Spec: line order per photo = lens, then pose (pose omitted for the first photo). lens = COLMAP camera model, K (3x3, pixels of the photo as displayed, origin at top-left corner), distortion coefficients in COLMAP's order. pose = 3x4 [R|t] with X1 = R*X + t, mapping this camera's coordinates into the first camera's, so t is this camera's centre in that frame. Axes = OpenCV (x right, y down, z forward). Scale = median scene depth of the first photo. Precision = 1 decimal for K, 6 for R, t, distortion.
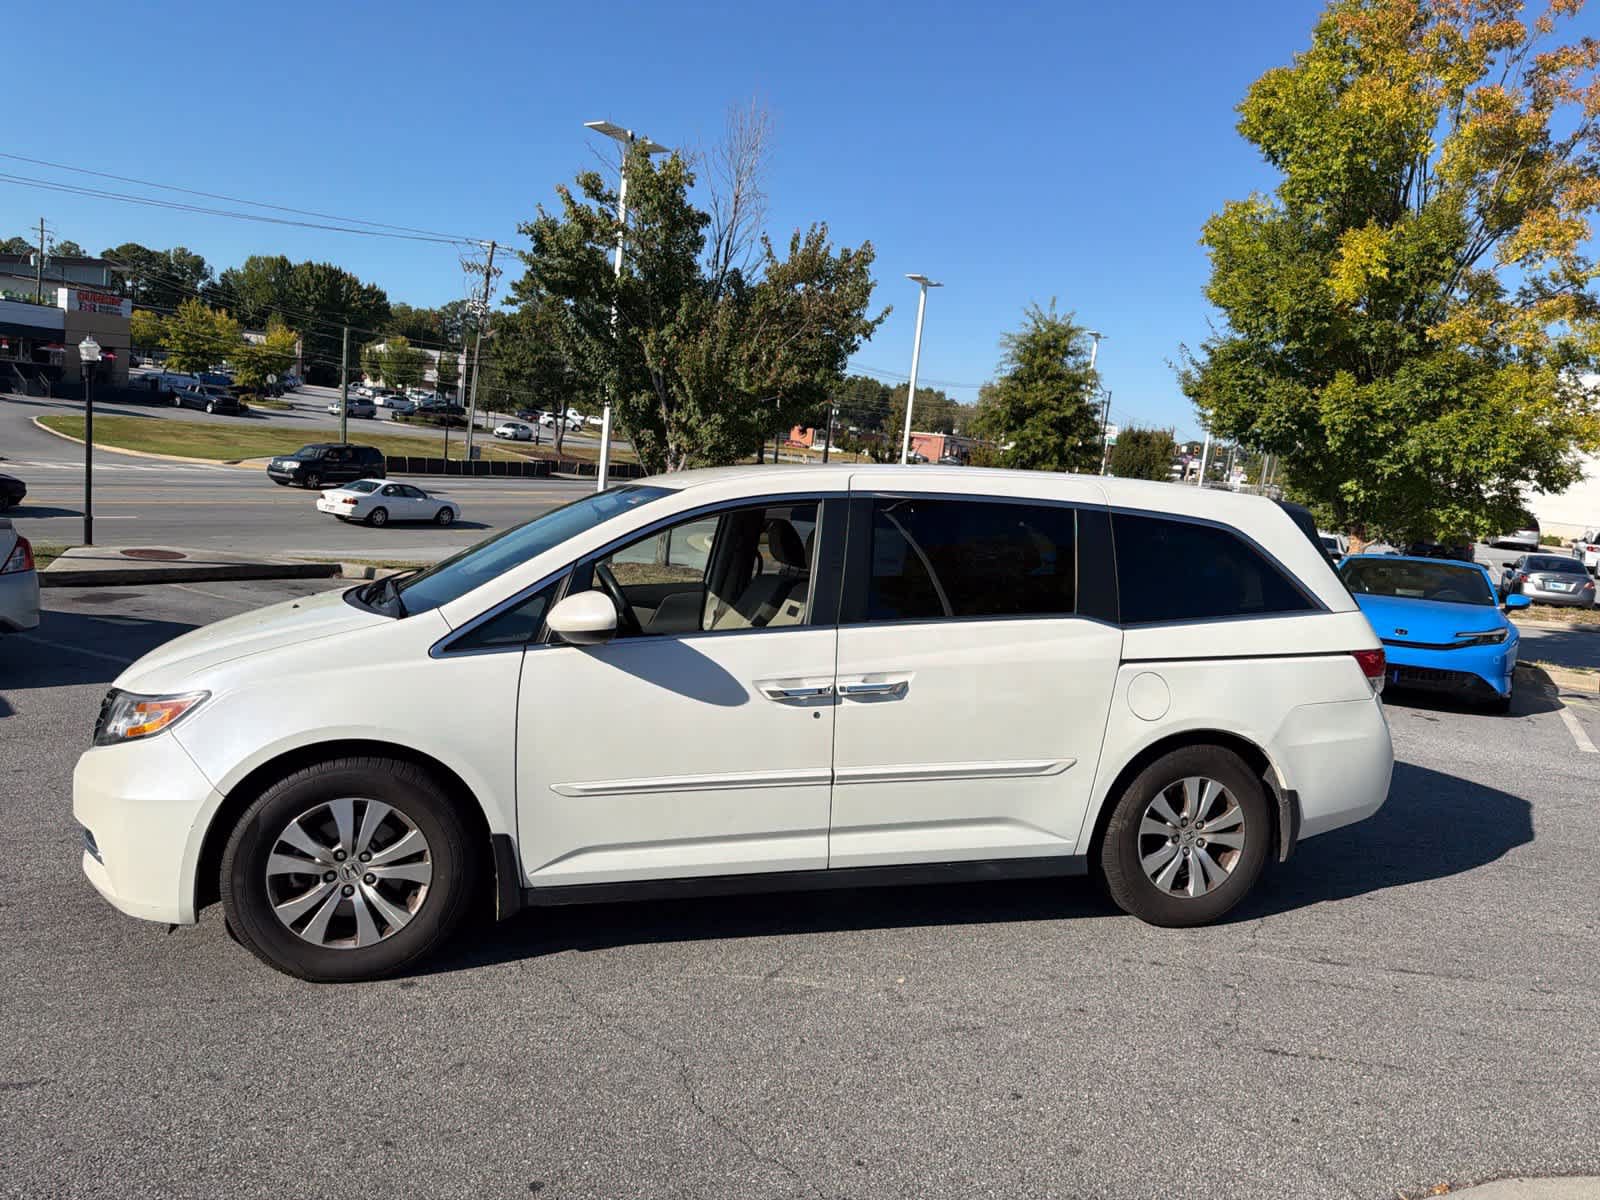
lens RADIAL K [[1148.3, 0, 825.2], [0, 1148.3, 615.8], [0, 0, 1]] dist [0.022210, -0.044695]
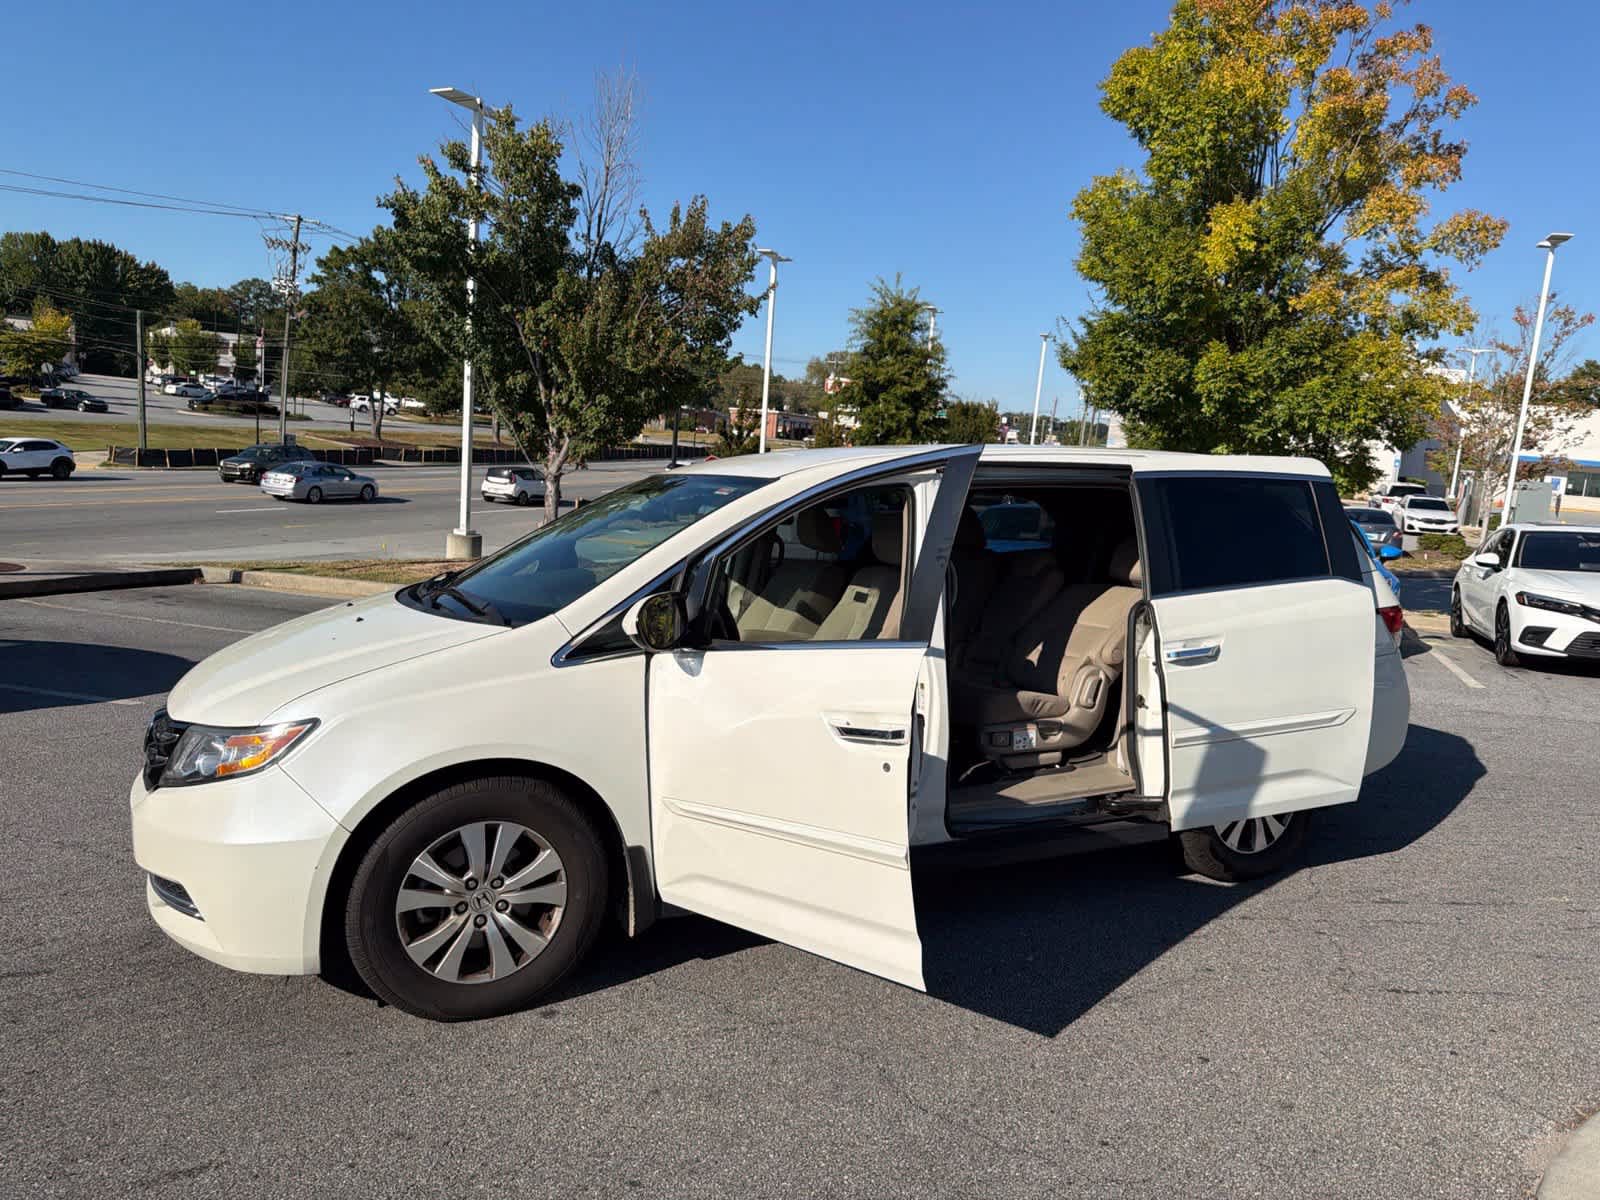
lens RADIAL K [[1148.3, 0, 842.5], [0, 1148.3, 620.4], [0, 0, 1]] dist [0.022210, -0.044695]
pose [[0.987048, -0.052606, 0.151554, -0.055808], [0.048913, 0.998411, 0.027996, -0.003631], [-0.152786, -0.020221, 0.988052, 0.008208]]
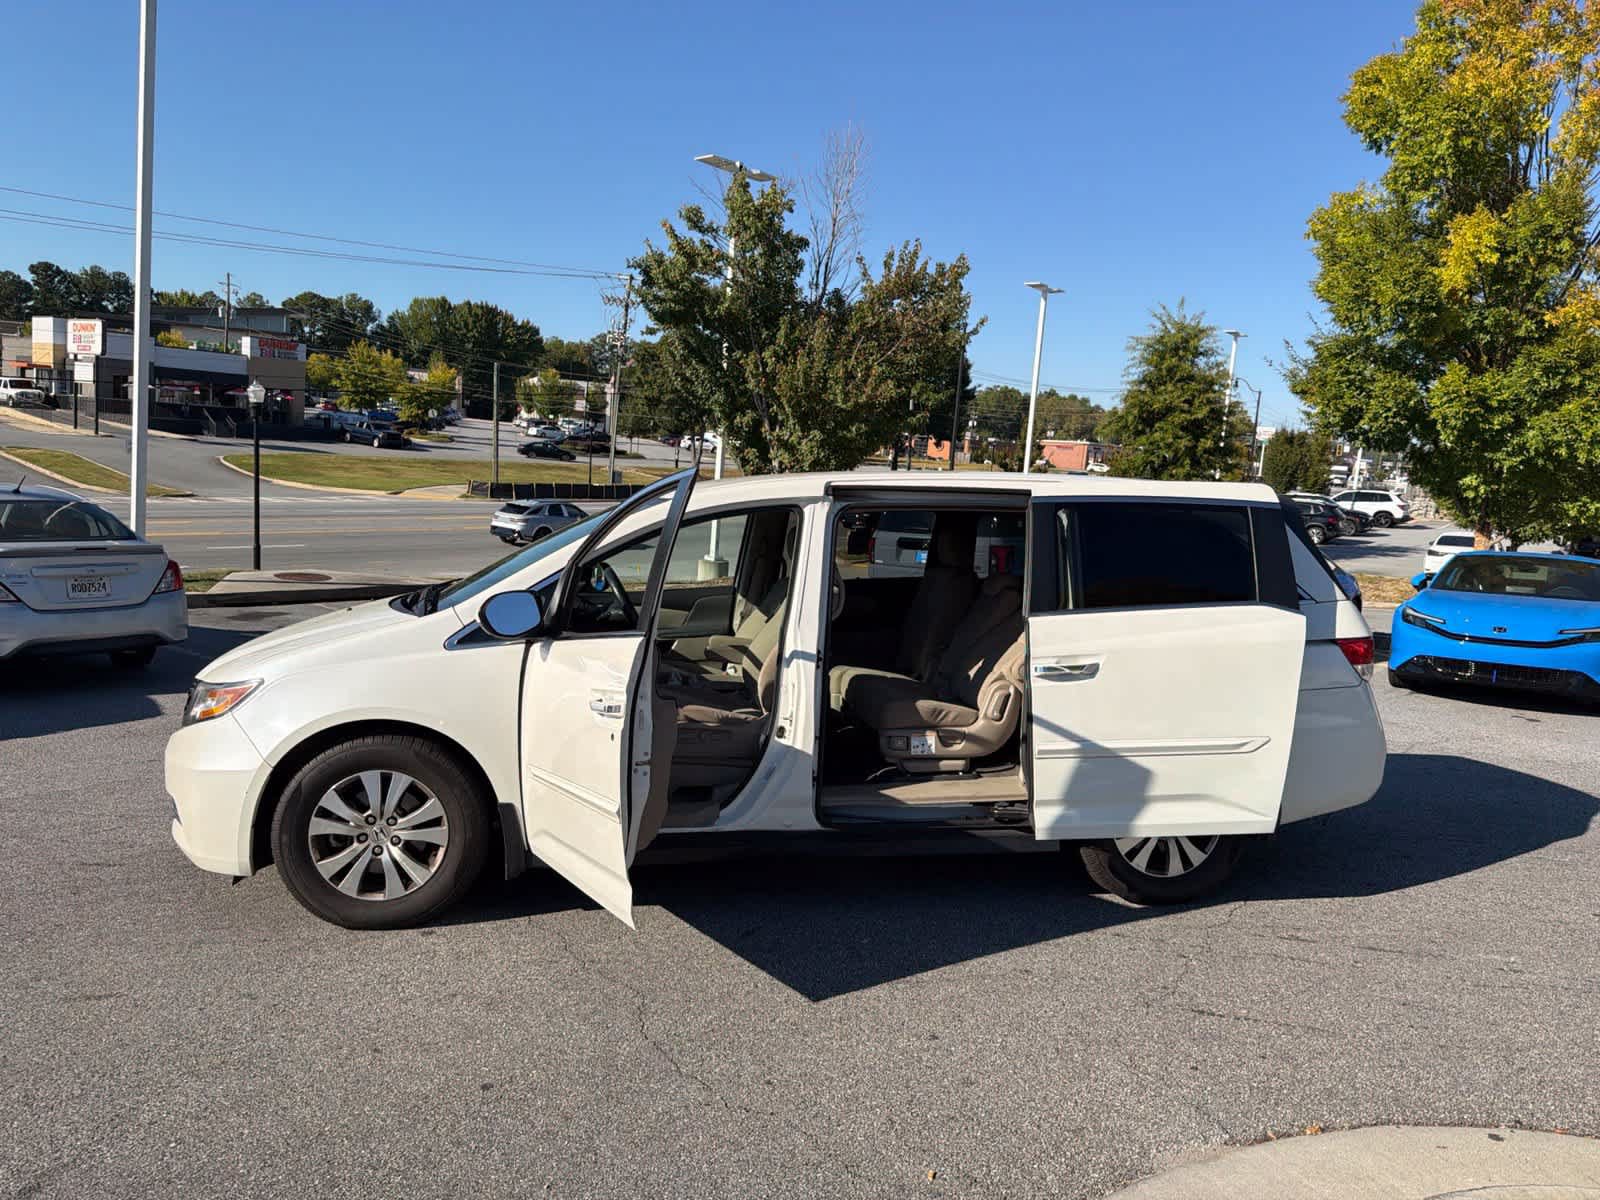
lens RADIAL K [[1148.3, 0, 812.2], [0, 1148.3, 615.2], [0, 0, 1]] dist [0.022210, -0.044695]
pose [[0.990992, -0.016084, -0.132949, 0.039565], [0.014302, 0.999795, -0.014352, 0.005298], [0.133153, 0.012321, 0.991019, -0.021686]]
